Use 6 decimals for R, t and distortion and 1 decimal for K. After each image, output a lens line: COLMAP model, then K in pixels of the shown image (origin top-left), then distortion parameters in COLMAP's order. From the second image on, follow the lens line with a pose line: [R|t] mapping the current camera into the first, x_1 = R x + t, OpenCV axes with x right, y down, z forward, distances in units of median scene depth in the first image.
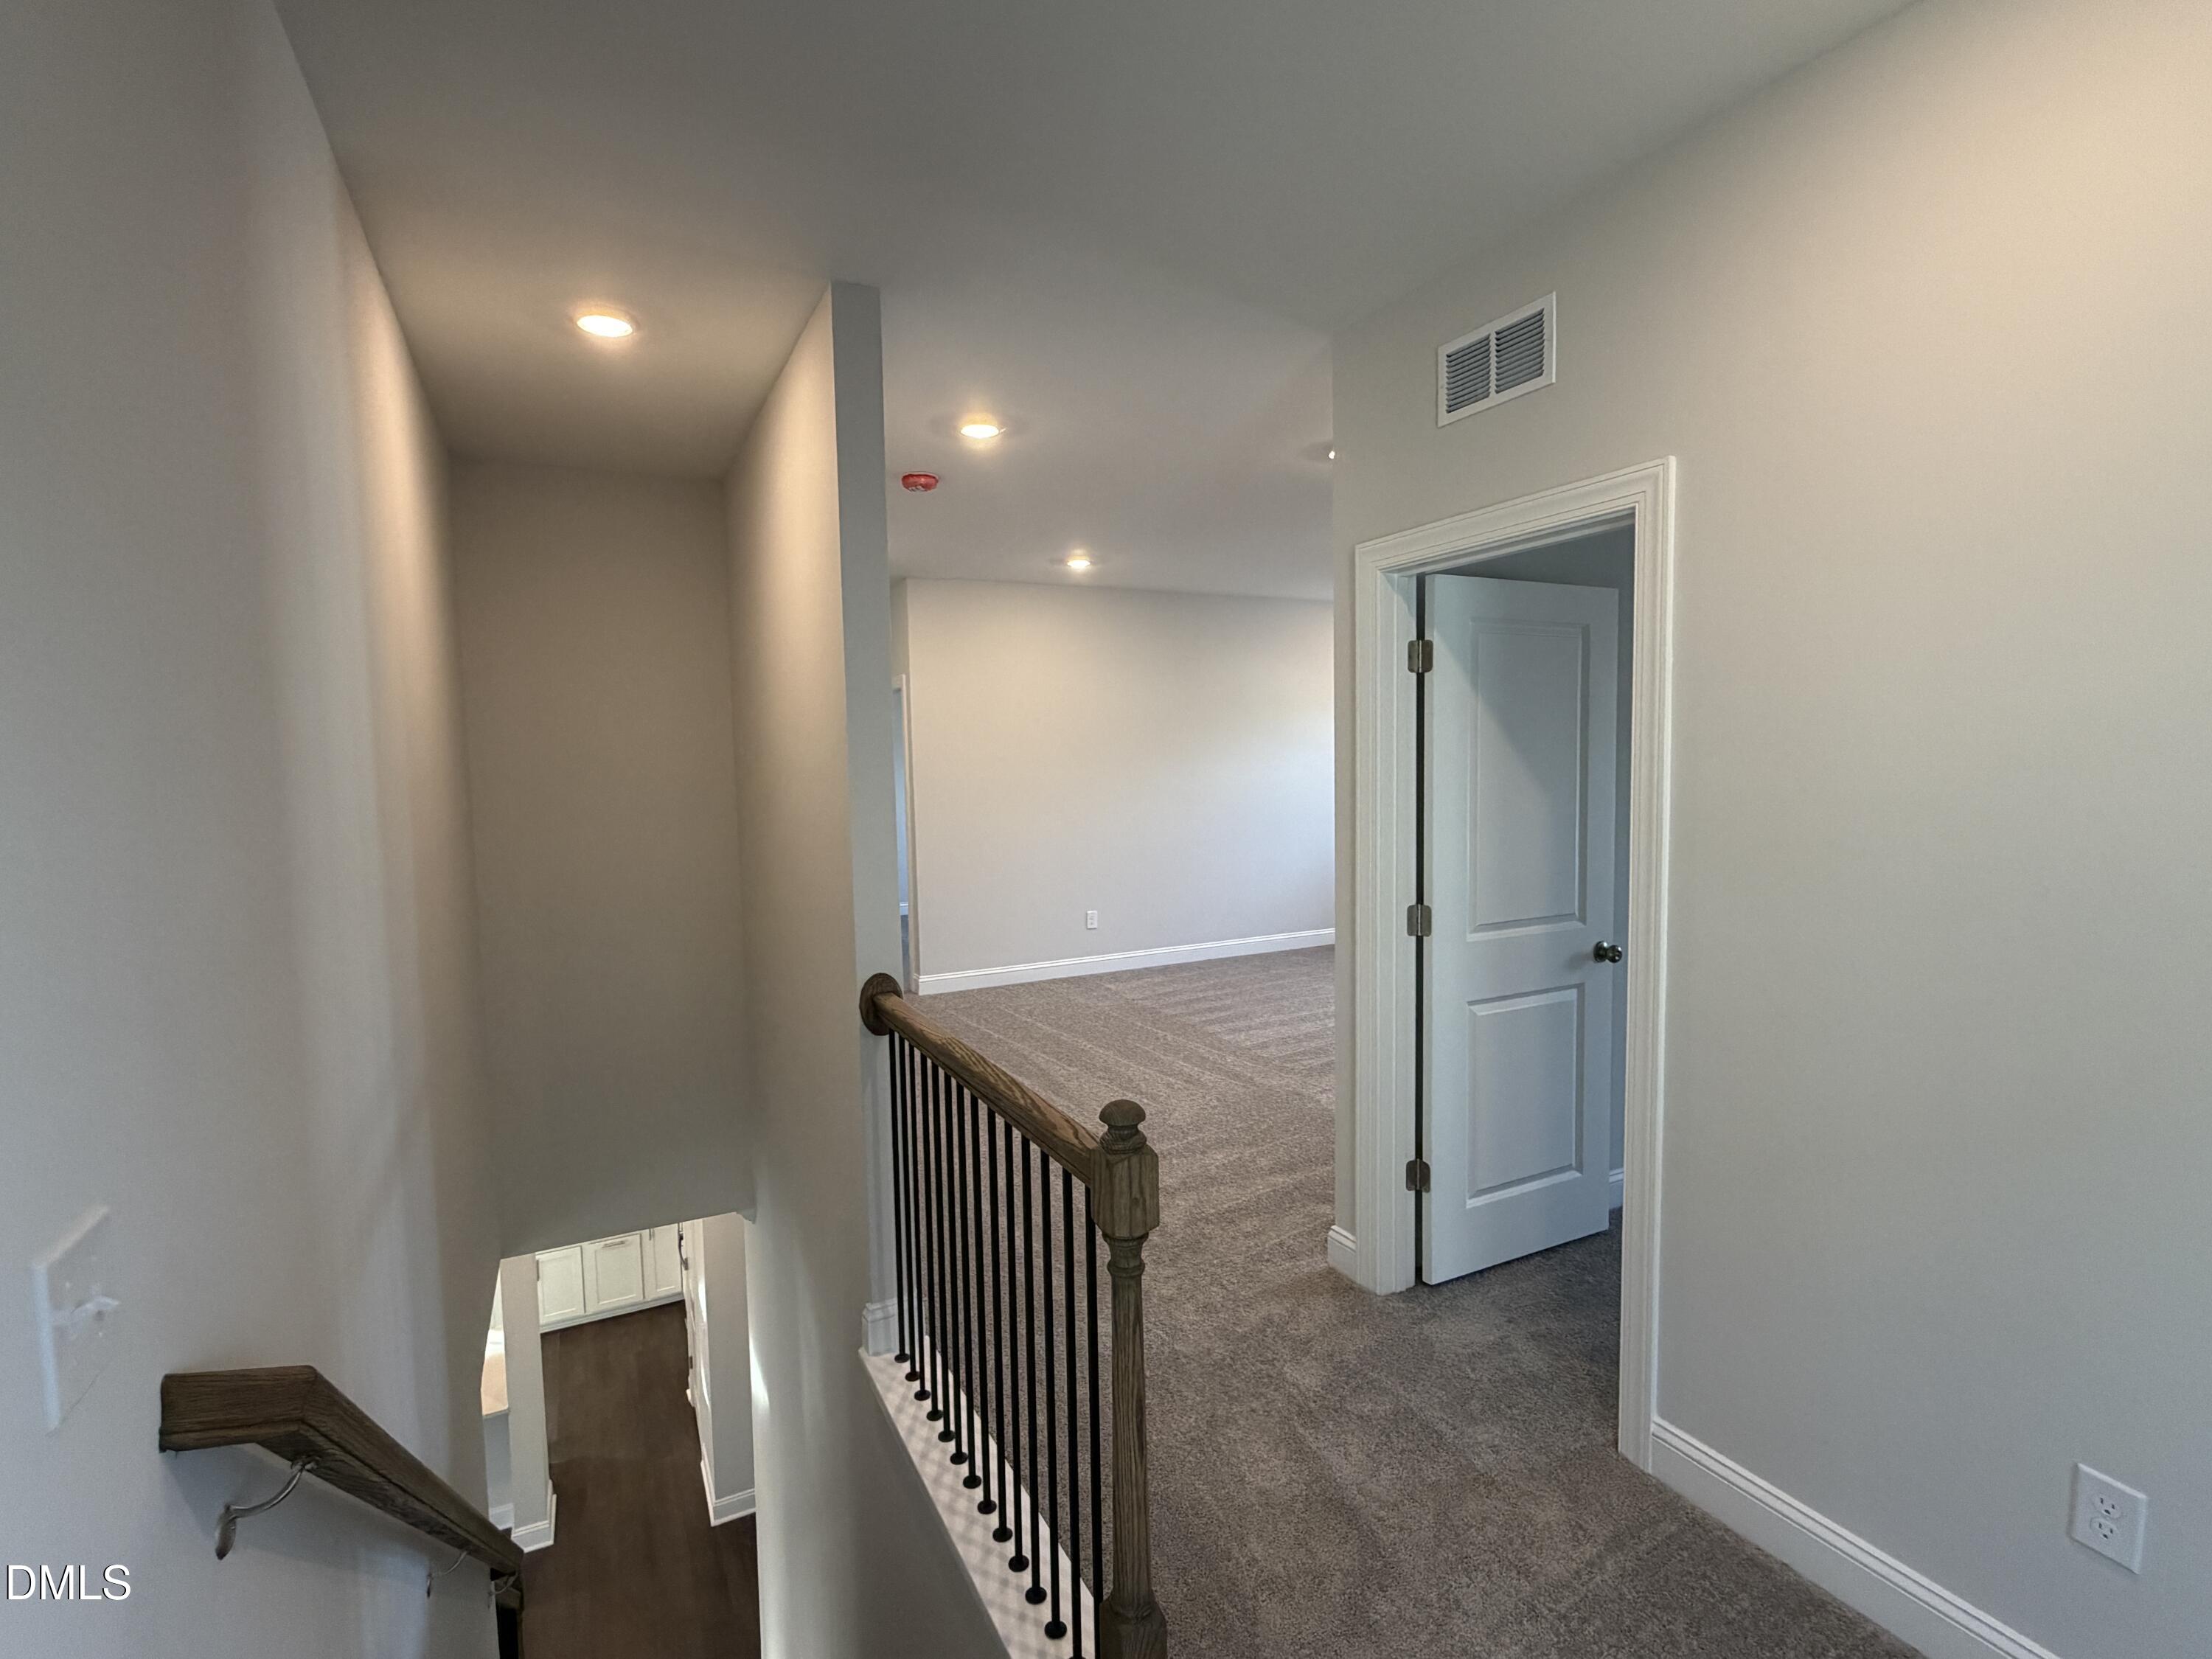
lens RADIAL K [[1049.5, 0, 1106.0], [0, 1049.5, 829.5], [0, 0, 1]] dist [-0.004773, -0.000118]
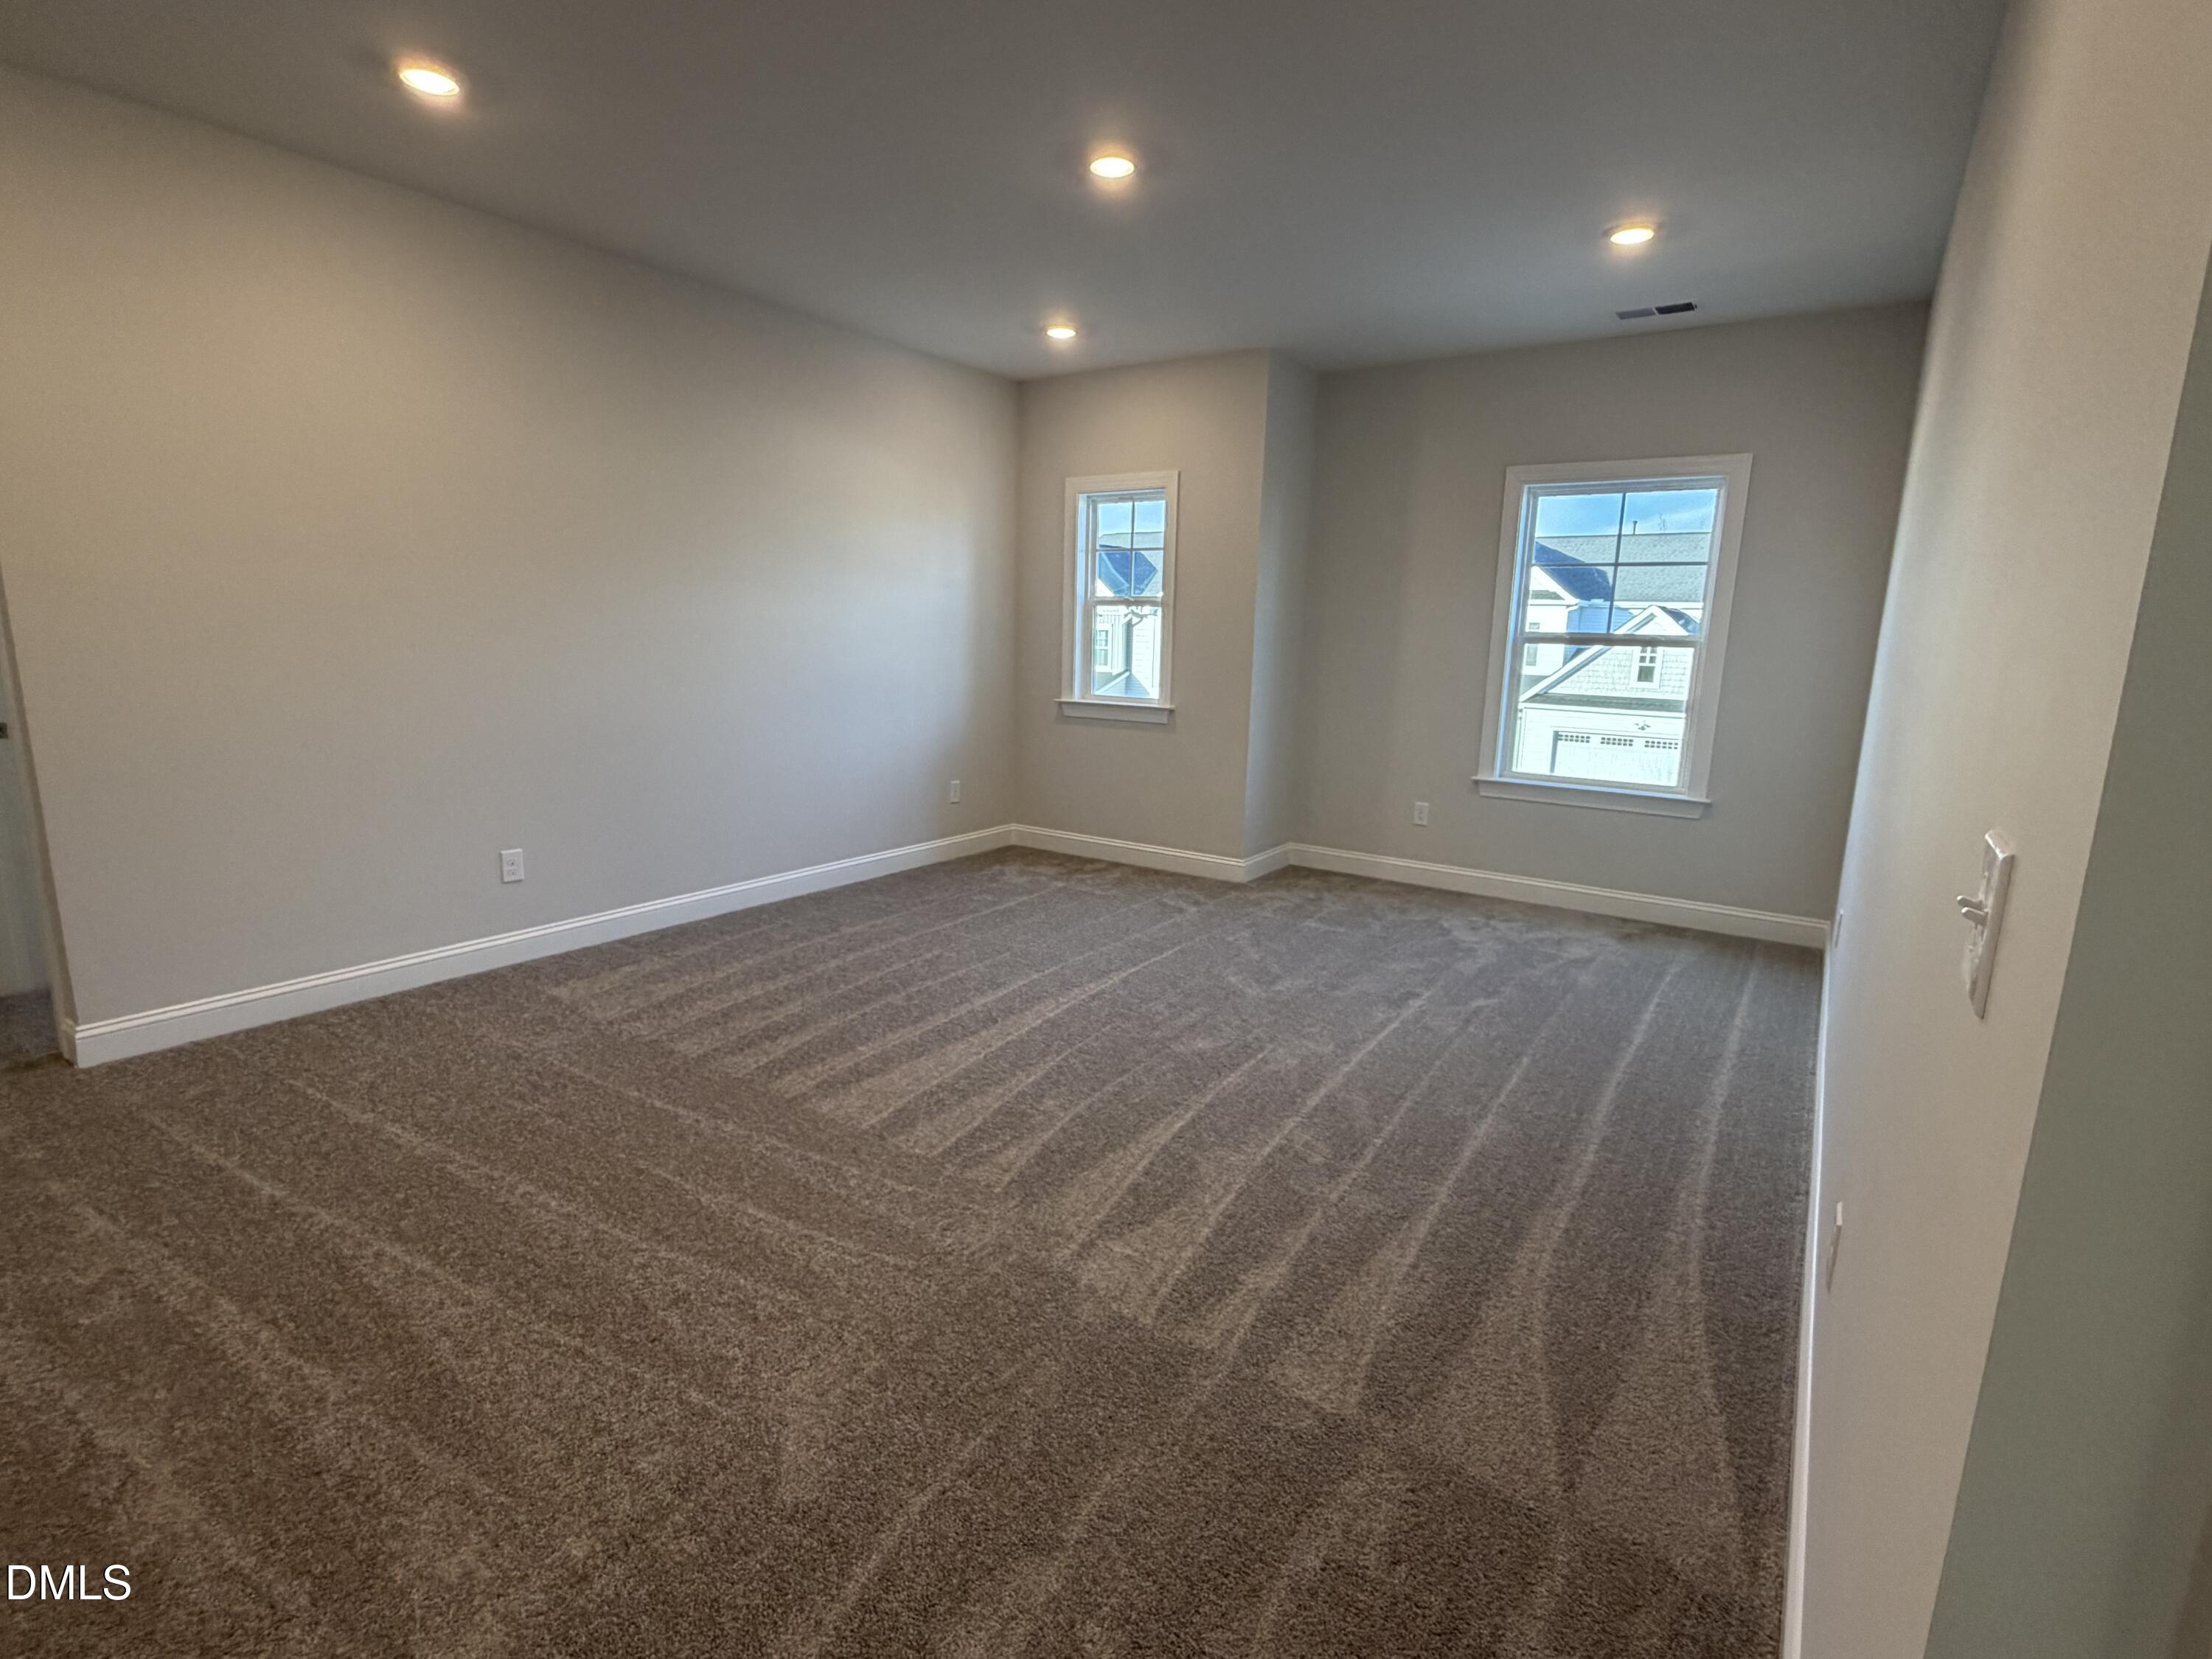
lens RADIAL K [[1049.5, 0, 1106.0], [0, 1049.5, 829.5], [0, 0, 1]] dist [-0.004773, -0.000118]
pose [[0.876494, -0.044956, 0.479310, -0.004510], [-0.011919, 0.993299, 0.114960, 0.001162], [-0.481266, -0.106474, 0.870084, 0.472541]]
